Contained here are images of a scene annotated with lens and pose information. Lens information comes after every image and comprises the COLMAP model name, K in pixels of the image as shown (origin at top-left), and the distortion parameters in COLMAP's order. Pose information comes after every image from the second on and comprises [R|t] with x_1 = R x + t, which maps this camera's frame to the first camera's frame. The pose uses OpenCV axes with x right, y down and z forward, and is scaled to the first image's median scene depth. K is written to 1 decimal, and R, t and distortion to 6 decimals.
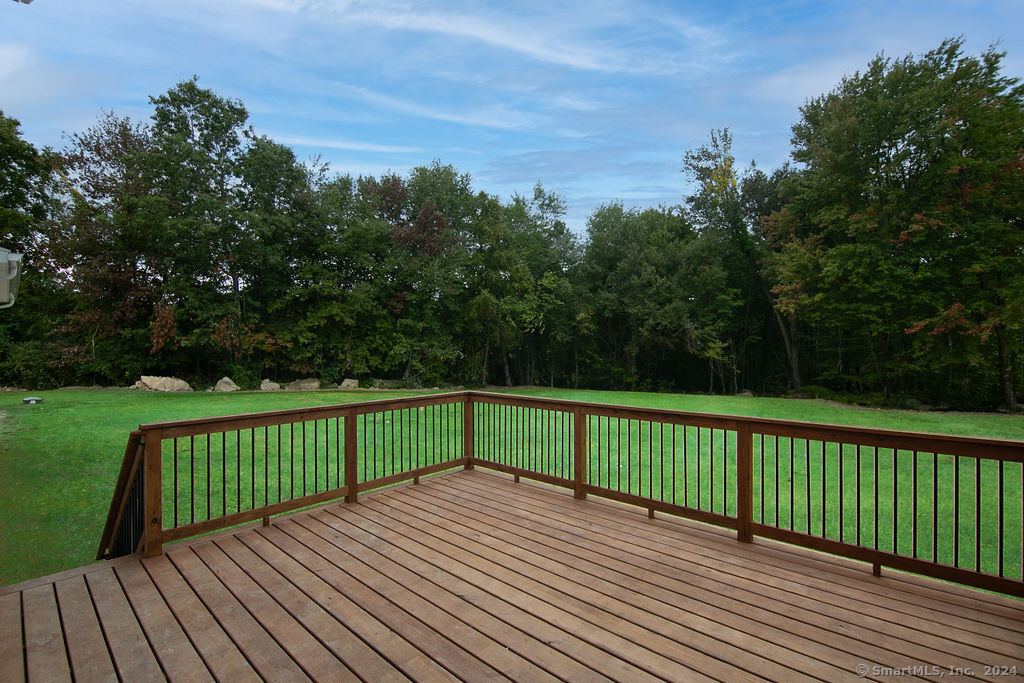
lens RADIAL K [[465.9, 0, 510.4], [0, 465.9, 345.1], [0, 0, 1]] dist [0.002006, -0.000032]
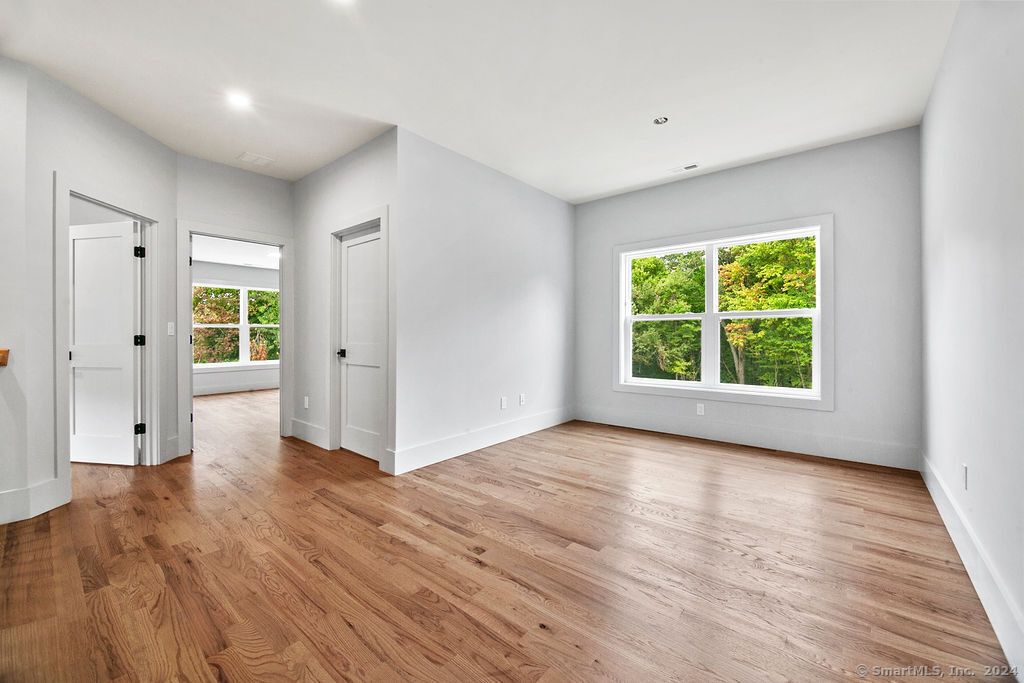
lens RADIAL K [[414.3, 0, 513.4], [0, 414.3, 336.0], [0, 0, 1]] dist [-0.001761, -0.000044]
pose [[0.998636, 0.014850, 0.050049, -0.090642], [-0.014474, 0.999864, -0.007867, -0.077428], [-0.050159, 0.007132, 0.998716, -0.125181]]
